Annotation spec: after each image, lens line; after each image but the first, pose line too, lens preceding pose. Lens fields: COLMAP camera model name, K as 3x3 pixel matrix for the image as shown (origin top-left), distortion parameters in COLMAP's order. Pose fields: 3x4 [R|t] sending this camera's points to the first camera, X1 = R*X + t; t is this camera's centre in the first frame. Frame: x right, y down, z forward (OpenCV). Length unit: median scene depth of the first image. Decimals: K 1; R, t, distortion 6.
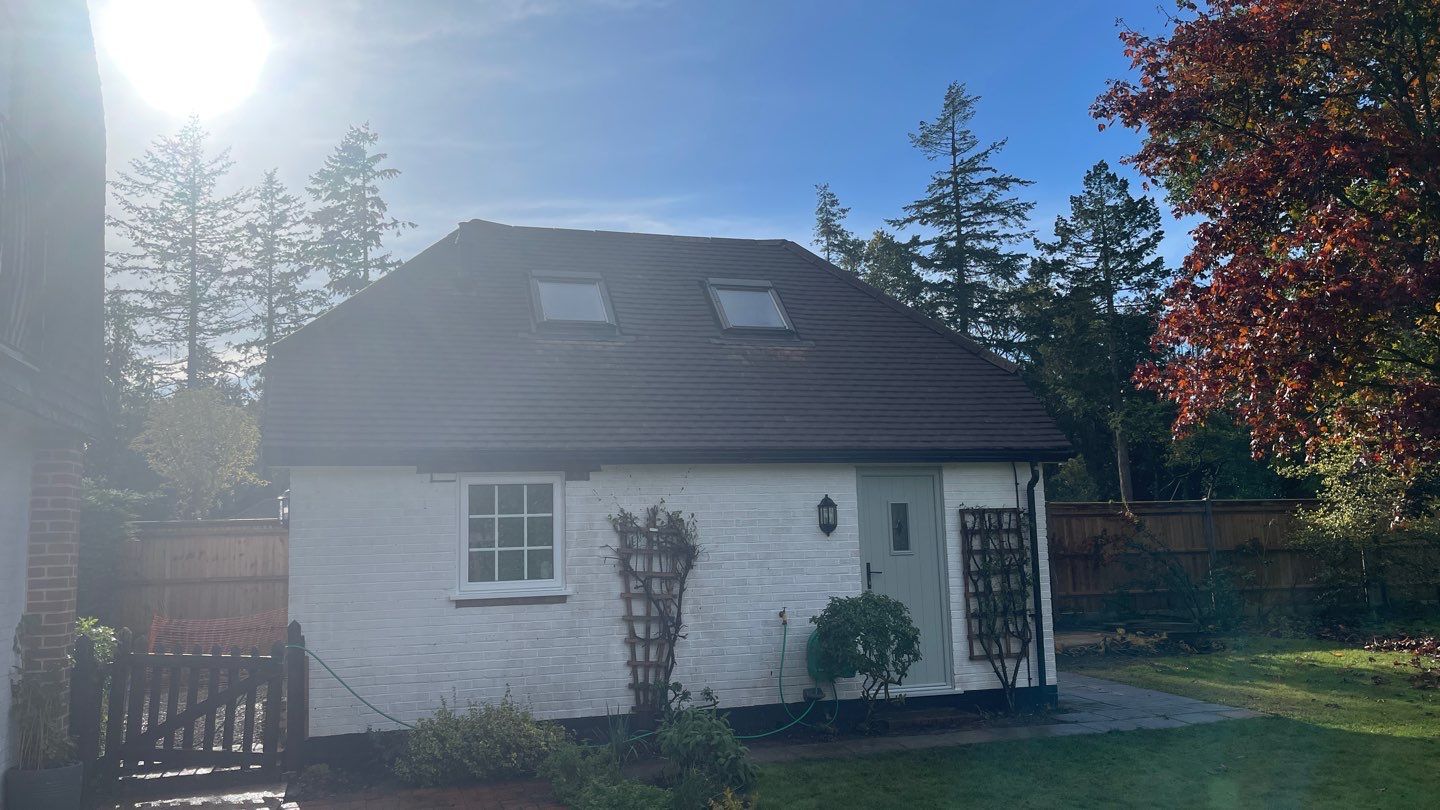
lens RADIAL K [[1115.8, 0, 720.0], [0, 1115.8, 405.0], [0, 0, 1]] dist [0.079239, -0.120576]
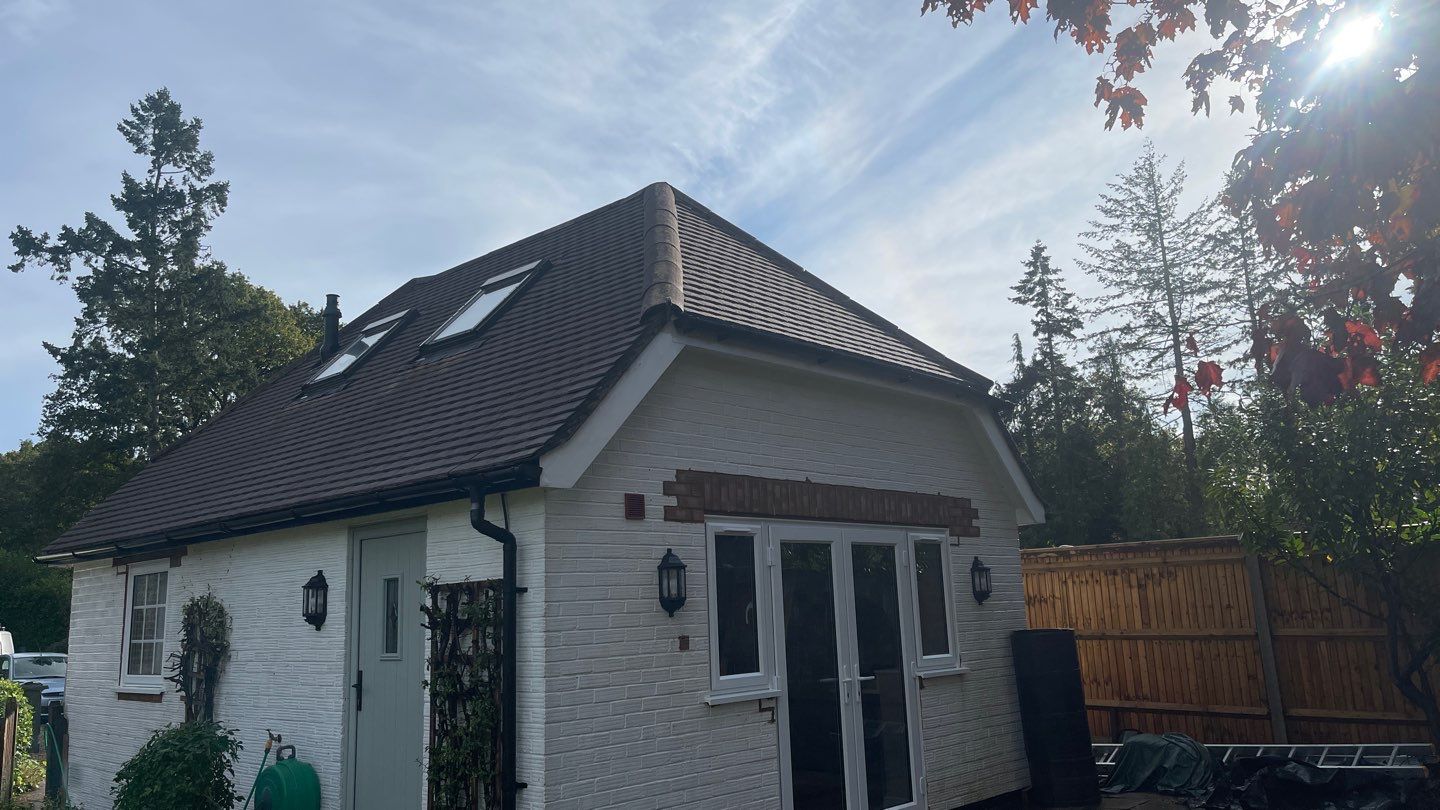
lens RADIAL K [[1103.3, 0, 720.0], [0, 1103.3, 405.0], [0, 0, 1]] dist [0.084178, -0.093244]
pose [[0.514565, -0.146799, -0.844792, 0.796897], [0.131024, 0.987127, -0.091726, 0.071929], [0.847382, -0.063489, 0.527175, 0.815910]]
